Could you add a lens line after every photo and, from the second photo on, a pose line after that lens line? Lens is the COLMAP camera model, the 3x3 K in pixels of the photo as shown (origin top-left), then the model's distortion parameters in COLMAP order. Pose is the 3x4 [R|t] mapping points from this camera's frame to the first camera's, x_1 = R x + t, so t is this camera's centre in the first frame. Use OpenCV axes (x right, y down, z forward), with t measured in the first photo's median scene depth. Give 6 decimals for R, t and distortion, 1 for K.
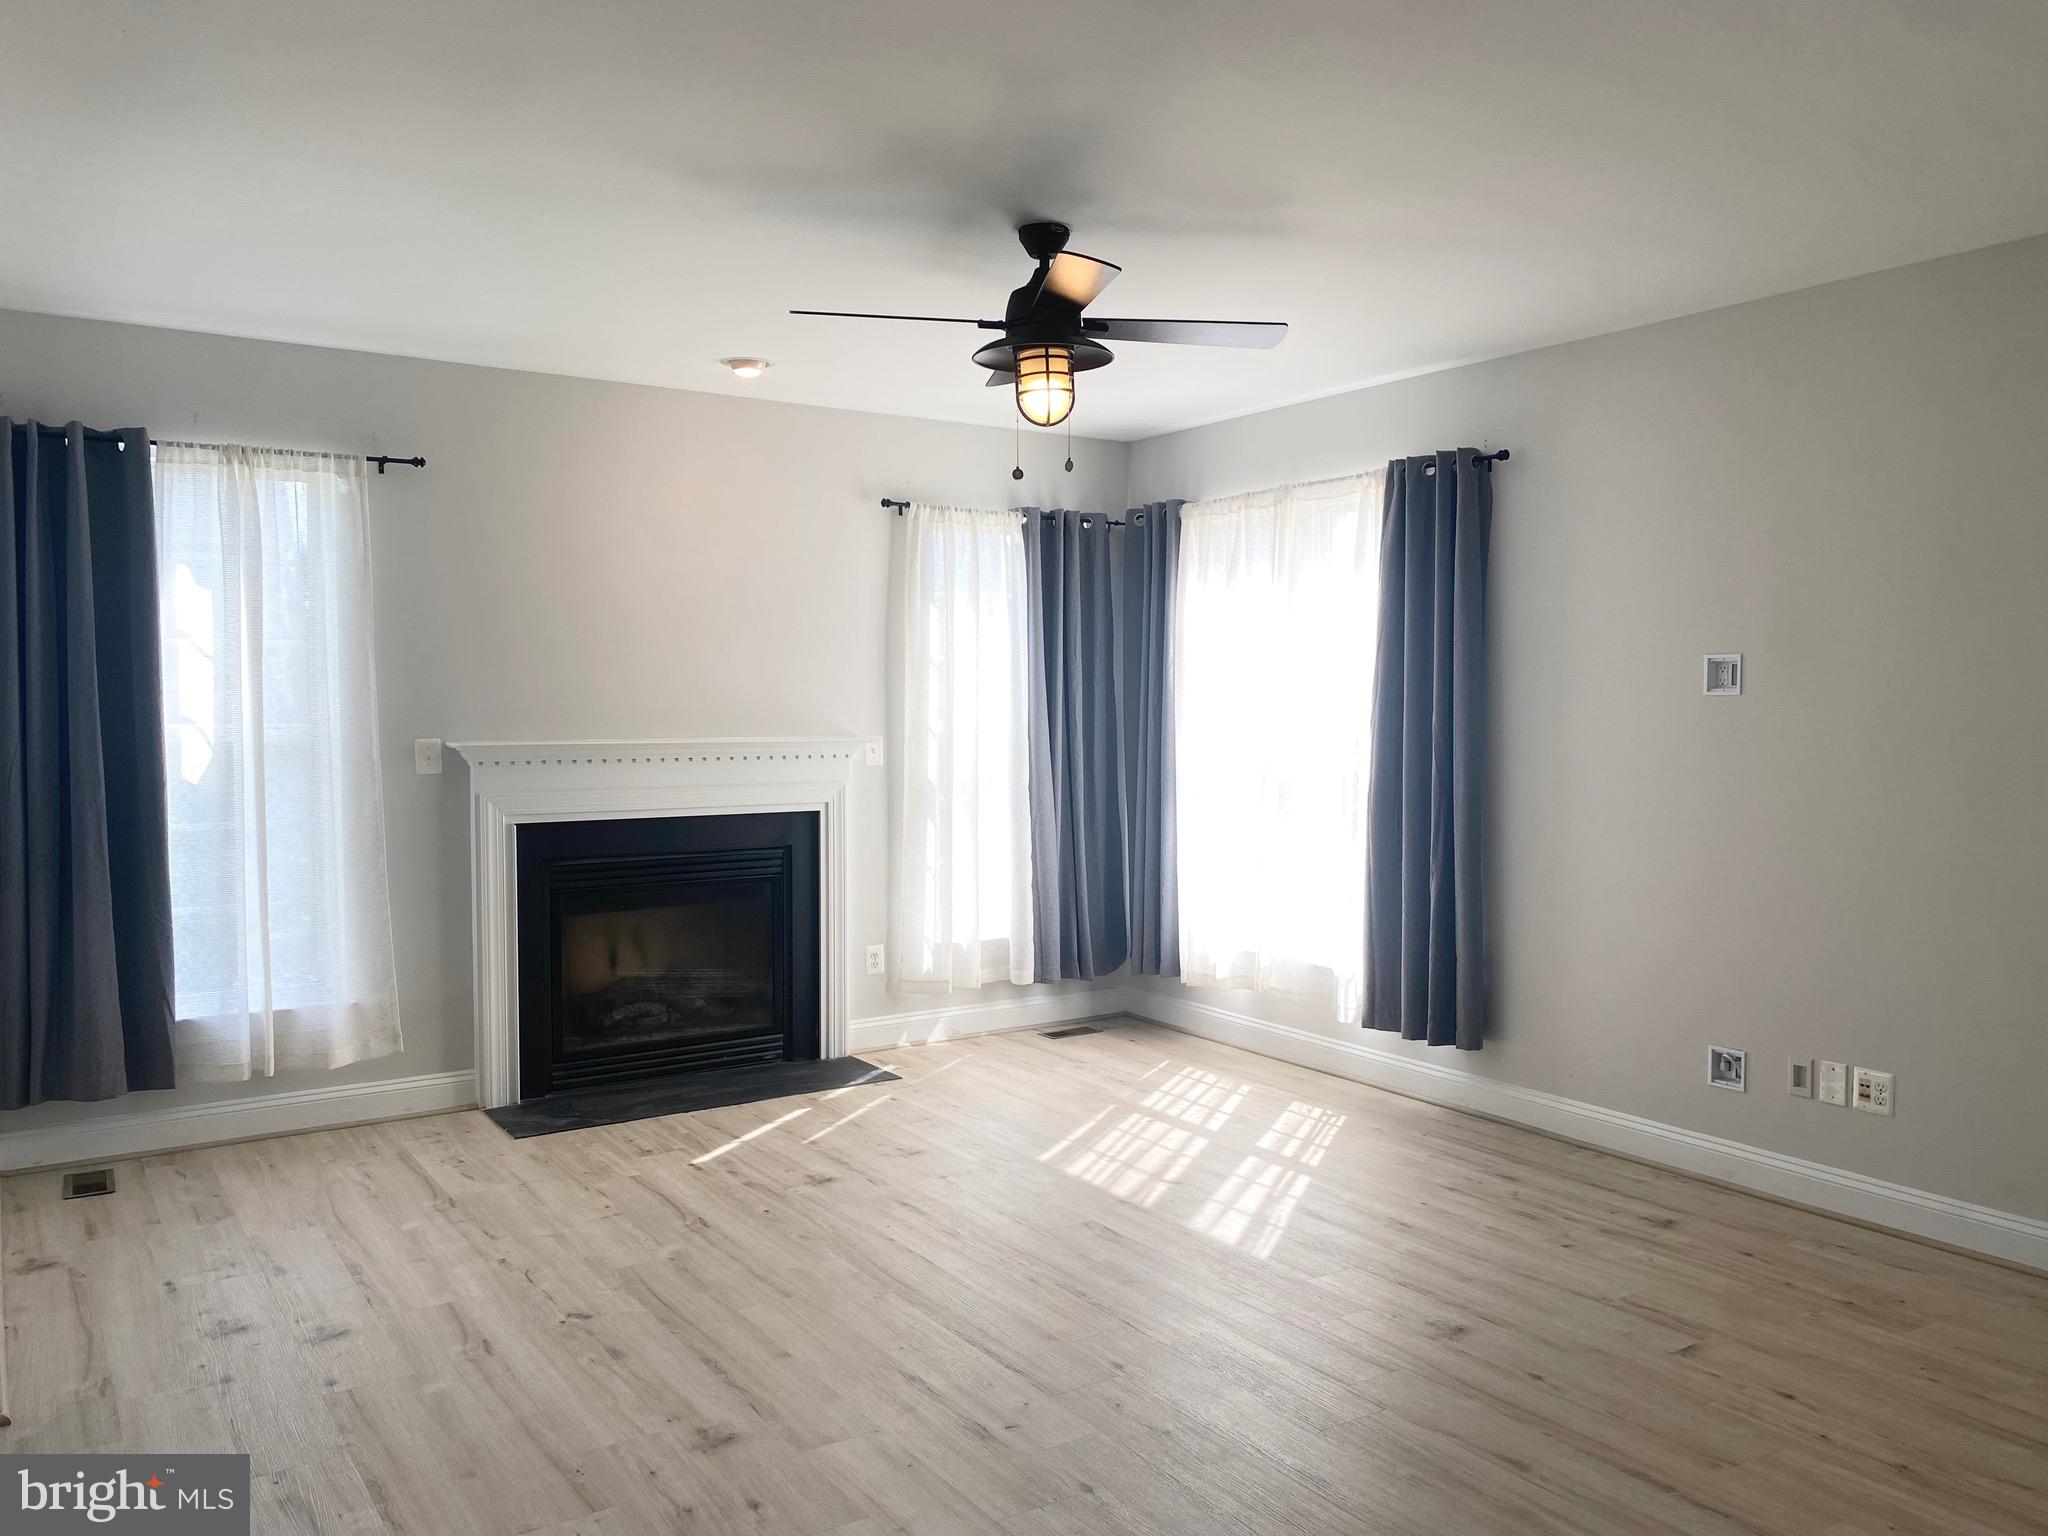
lens RADIAL K [[1565.0, 0, 1035.5], [0, 1565.0, 769.8], [0, 0, 1]] dist [0.045178, -0.052245]
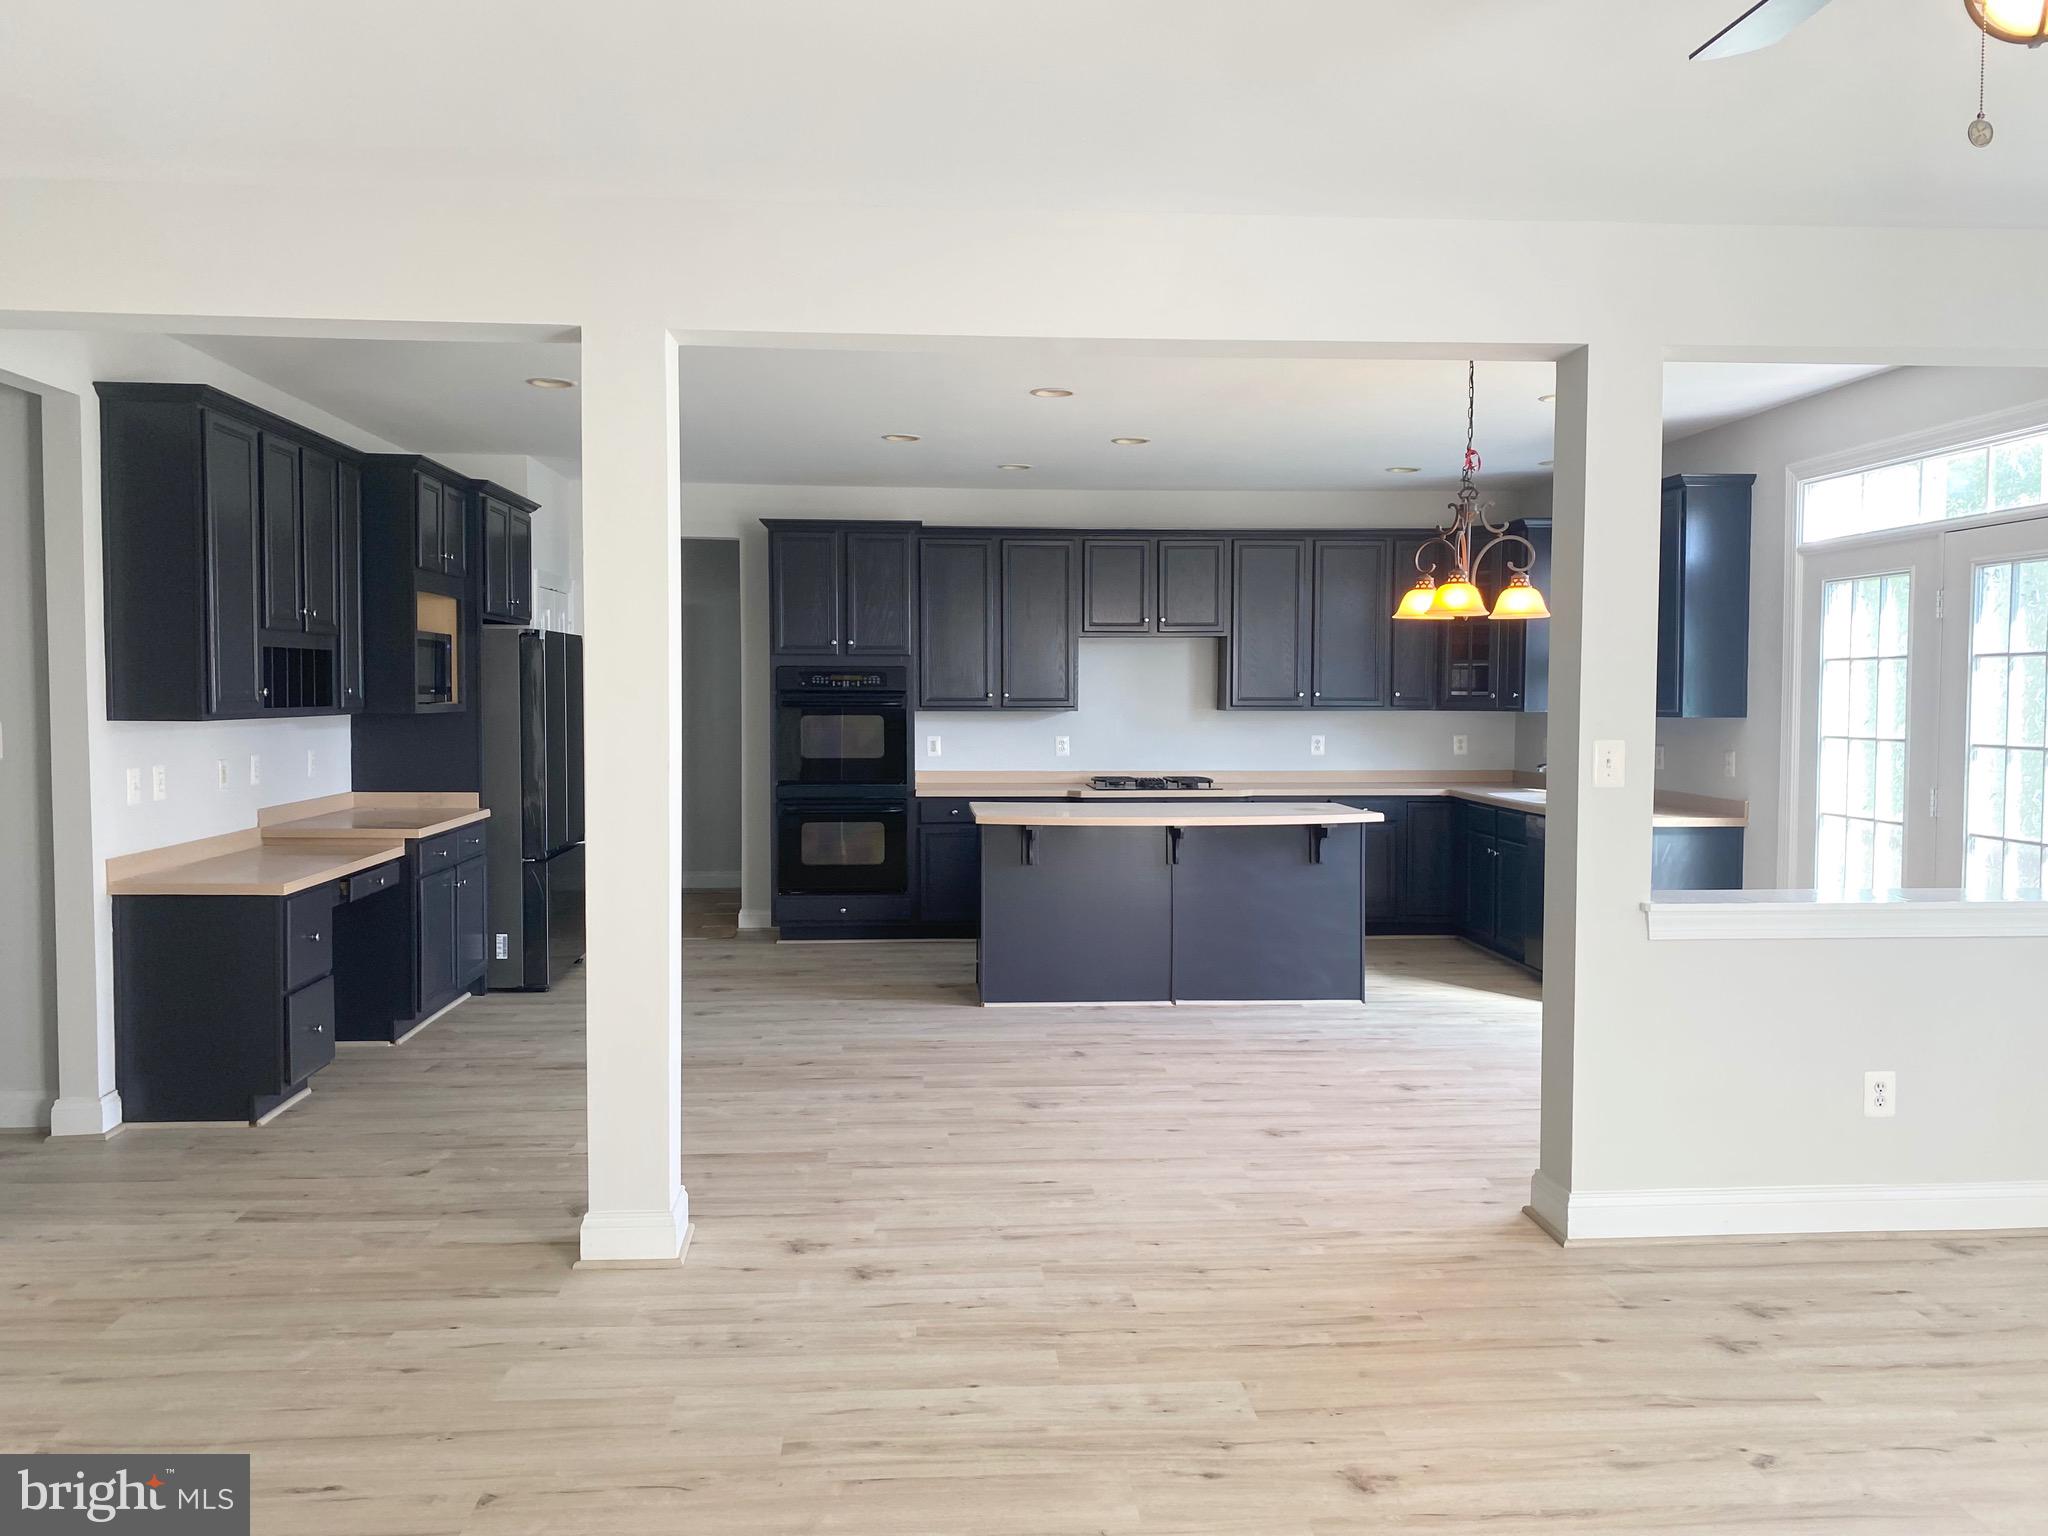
lens RADIAL K [[1565.0, 0, 1018.1], [0, 1565.0, 774.4], [0, 0, 1]] dist [0.045178, -0.052245]
pose [[-0.495963, 0.046306, -0.867108, 0.386335], [-0.041028, 0.996212, 0.076668, -0.028447], [0.867374, 0.073600, -0.492185, 0.708530]]
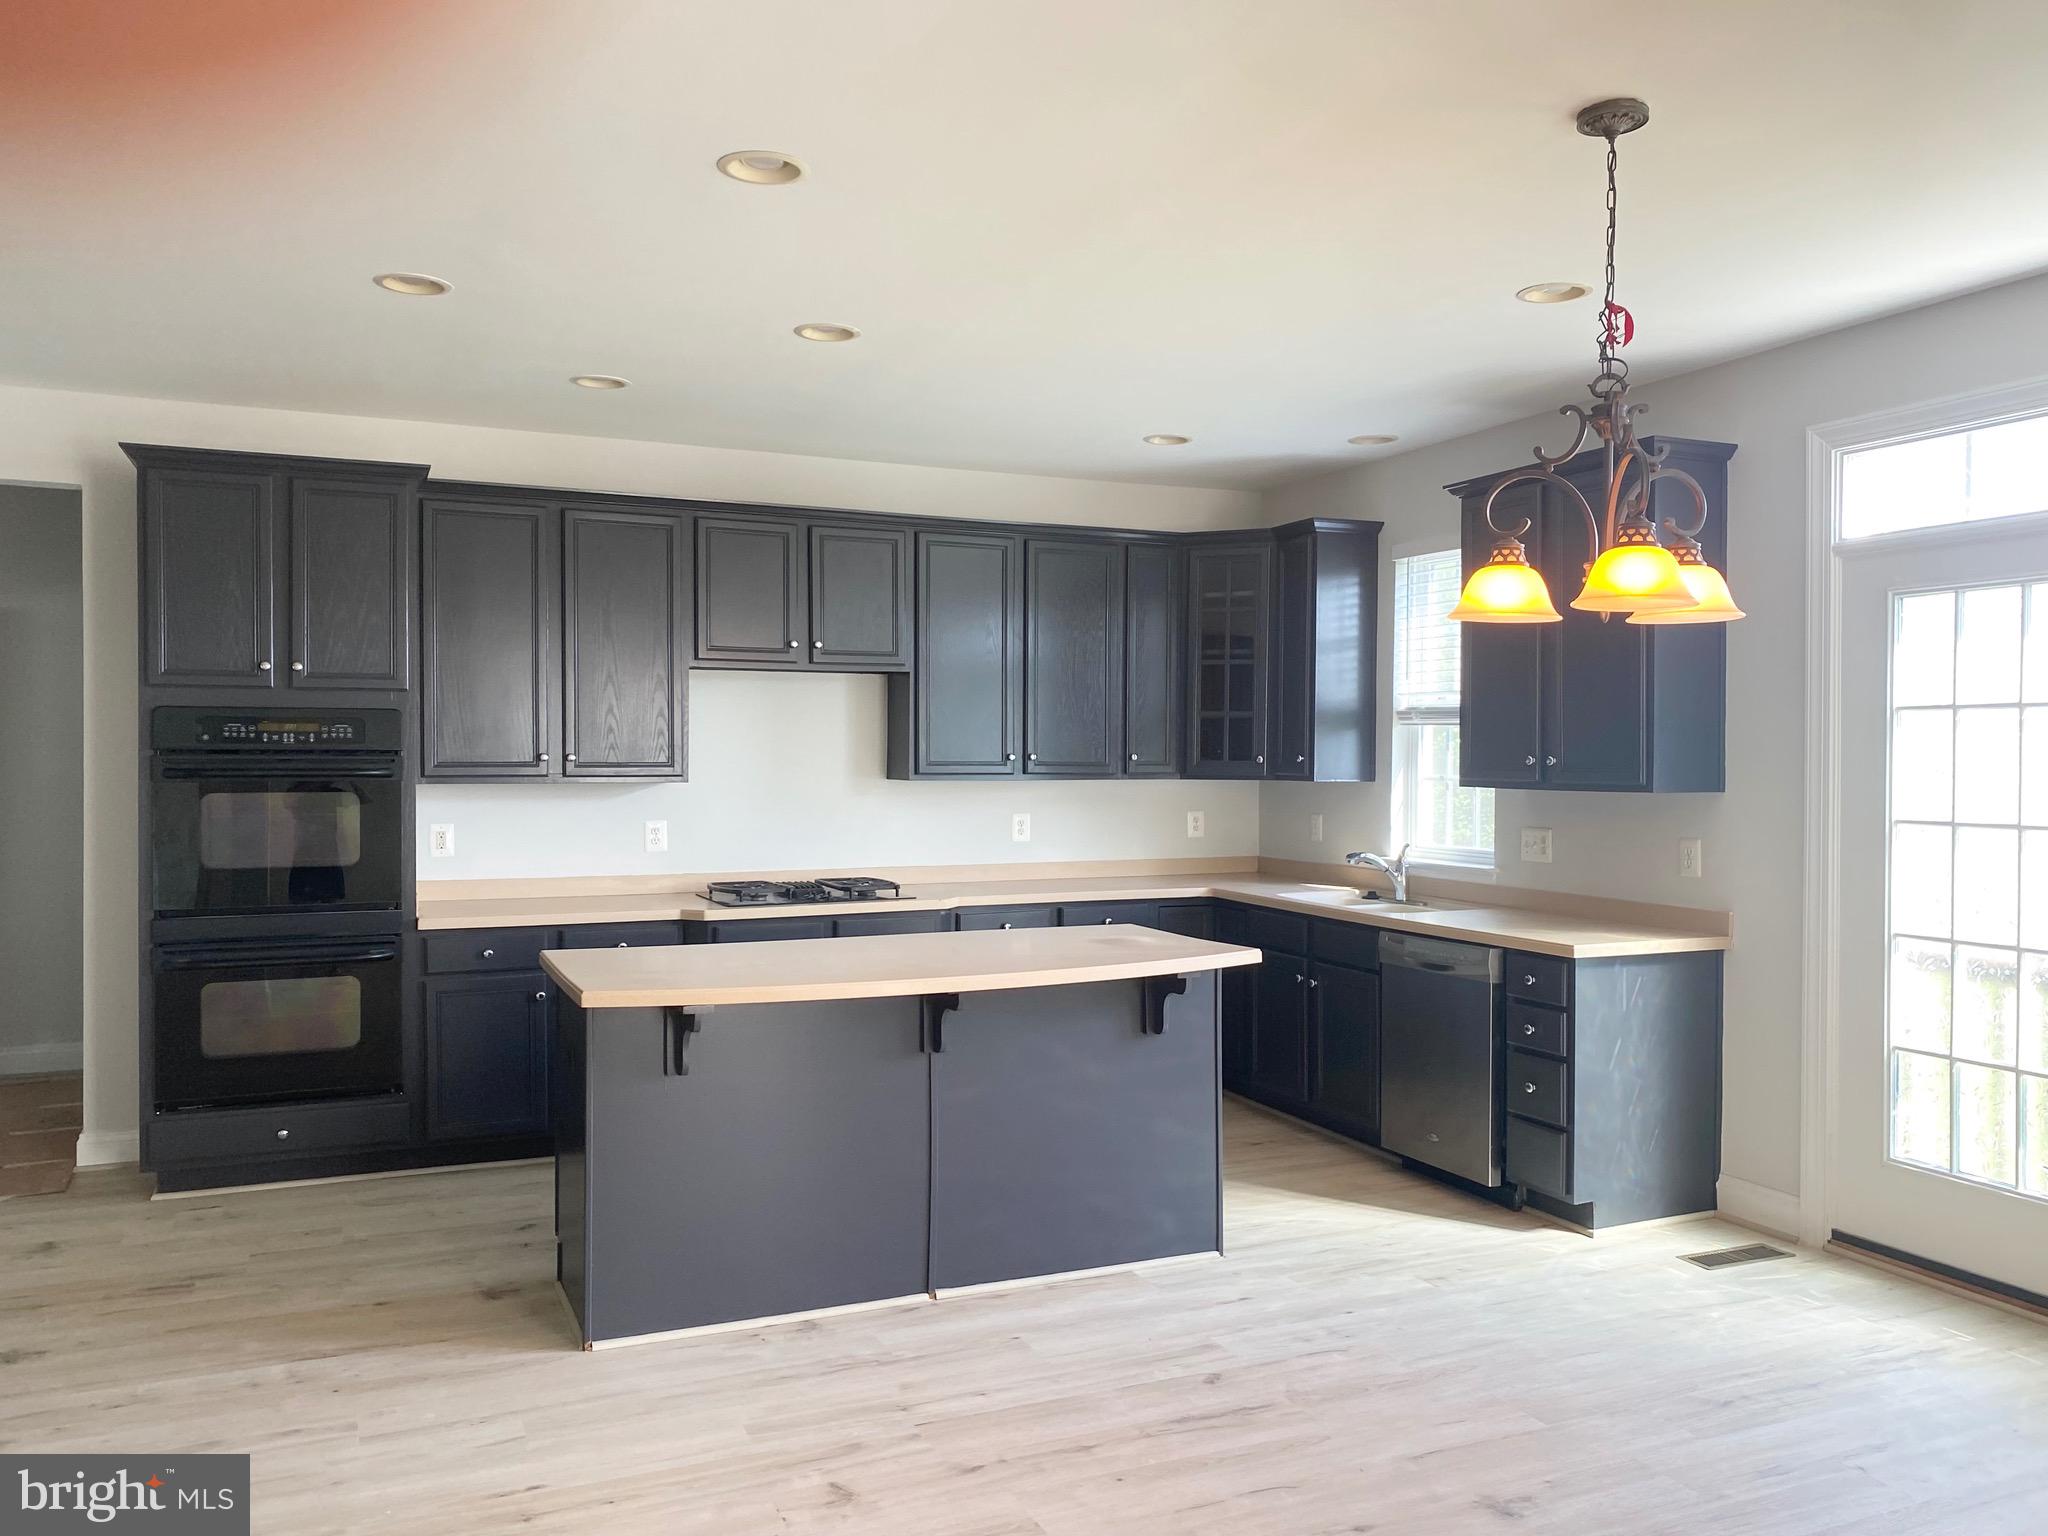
lens RADIAL K [[1565.0, 0, 1034.0], [0, 1565.0, 765.2], [0, 0, 1]] dist [0.045178, -0.052245]
pose [[-0.163423, 0.007864, -0.986525, -0.061020], [-0.048221, 0.998709, 0.015949, -0.011206], [0.985377, 0.050177, -0.162833, 0.355876]]
